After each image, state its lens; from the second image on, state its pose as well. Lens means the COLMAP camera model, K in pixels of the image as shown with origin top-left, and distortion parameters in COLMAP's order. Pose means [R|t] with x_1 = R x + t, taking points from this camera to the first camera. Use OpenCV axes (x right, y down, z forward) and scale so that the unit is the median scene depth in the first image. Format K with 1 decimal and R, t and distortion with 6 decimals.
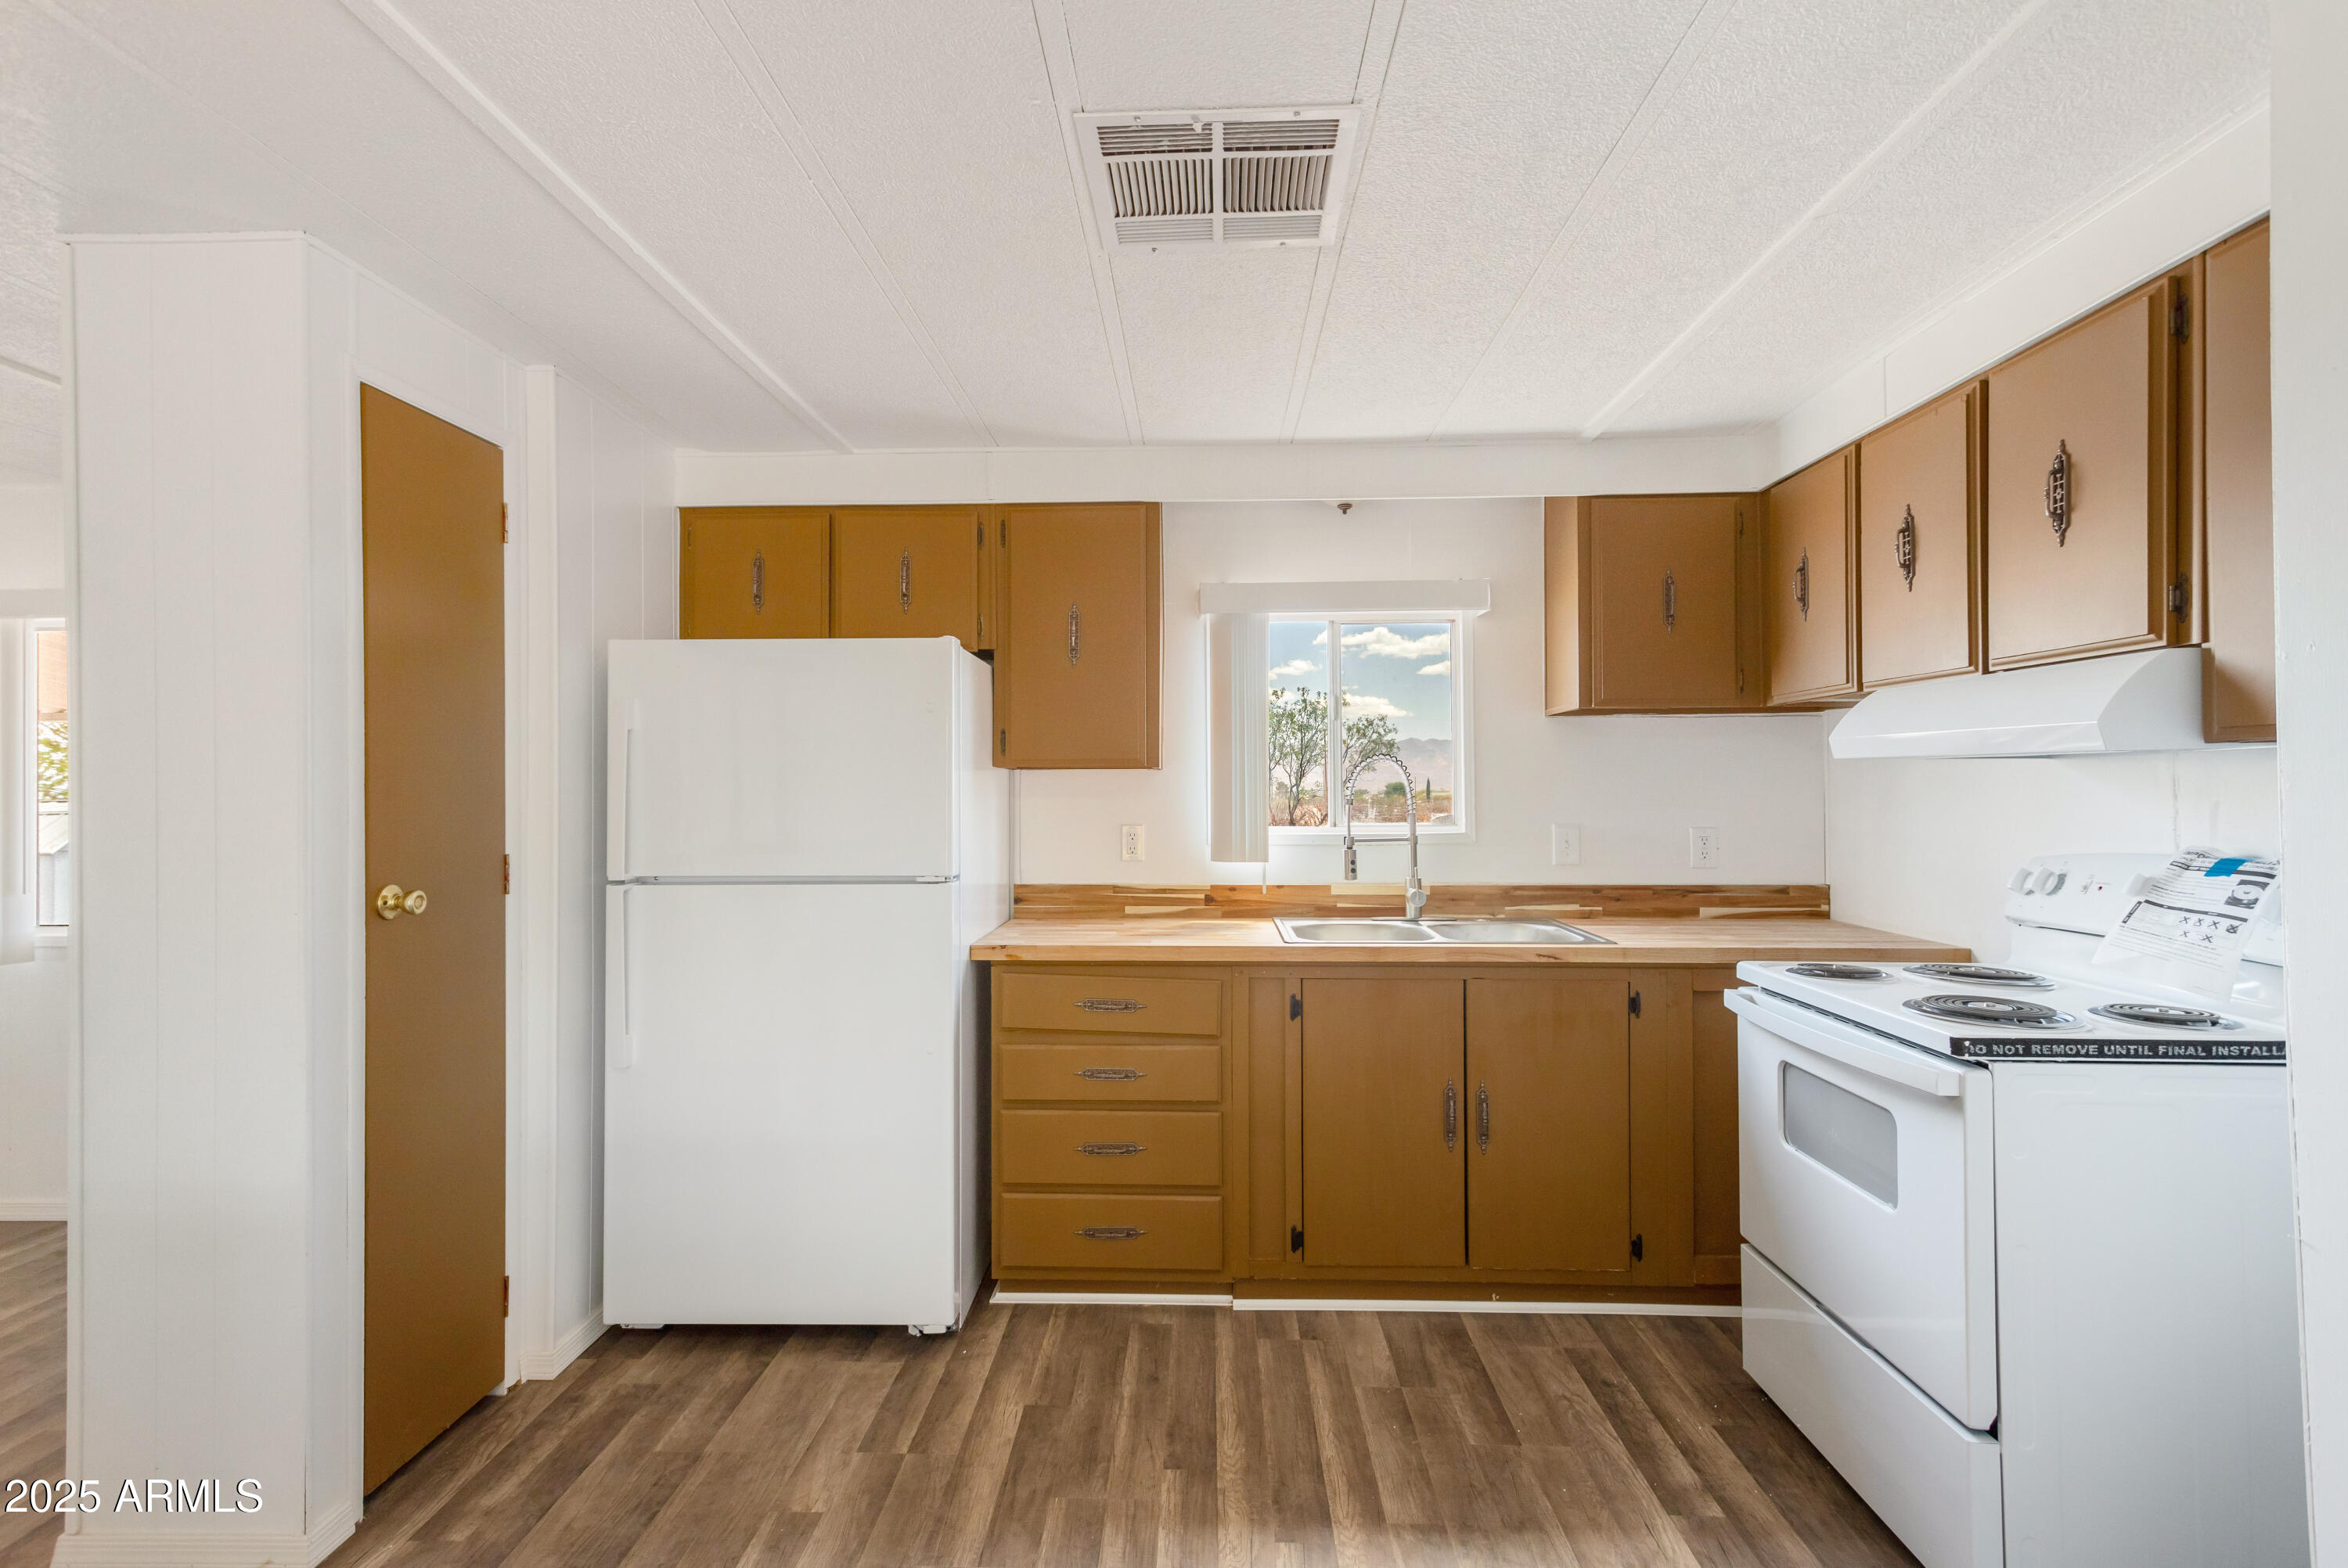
lens RADIAL K [[1126.9, 0, 1174.0], [0, 1126.9, 784.0], [0, 0, 1]] dist [0.013988, 0.000592]
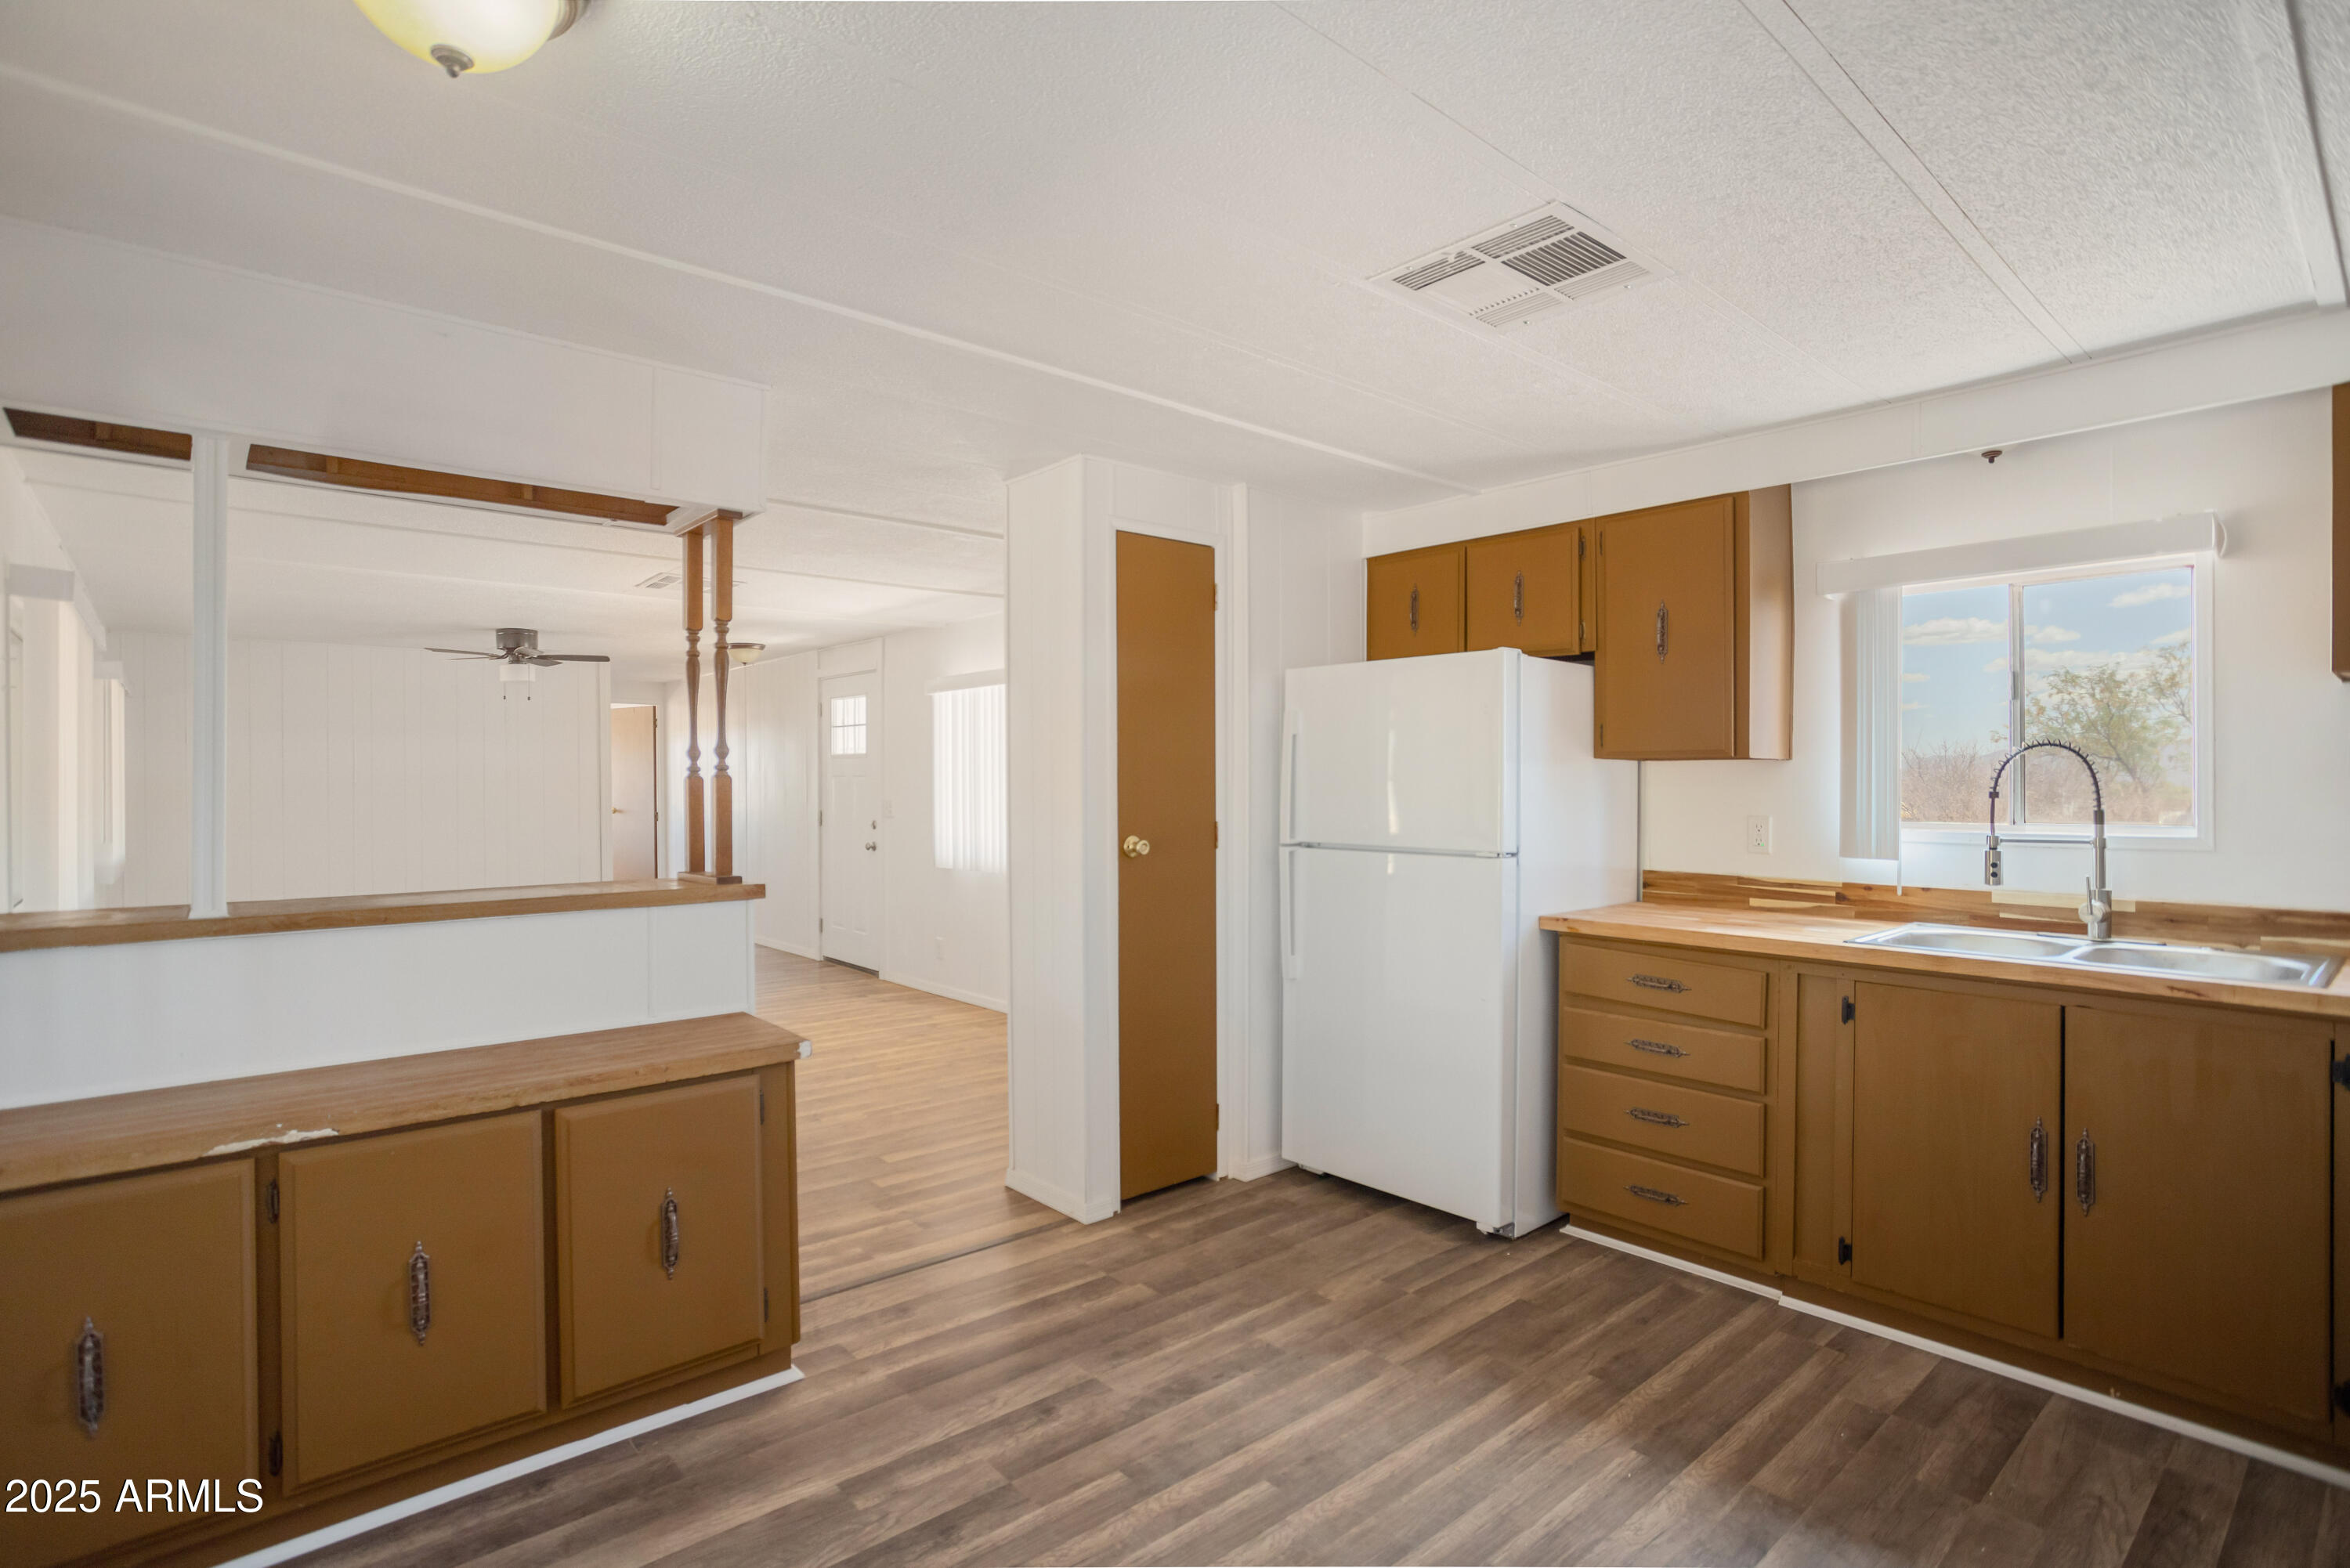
lens RADIAL K [[1166.8, 0, 1181.7], [0, 1166.8, 798.1], [0, 0, 1]] dist [-0.050933, 0.023780]
pose [[0.683293, 0.015387, -0.729982, 0.423472], [-0.000390, 0.999785, 0.020710, -0.000028], [0.730144, -0.013866, 0.683152, -0.064167]]
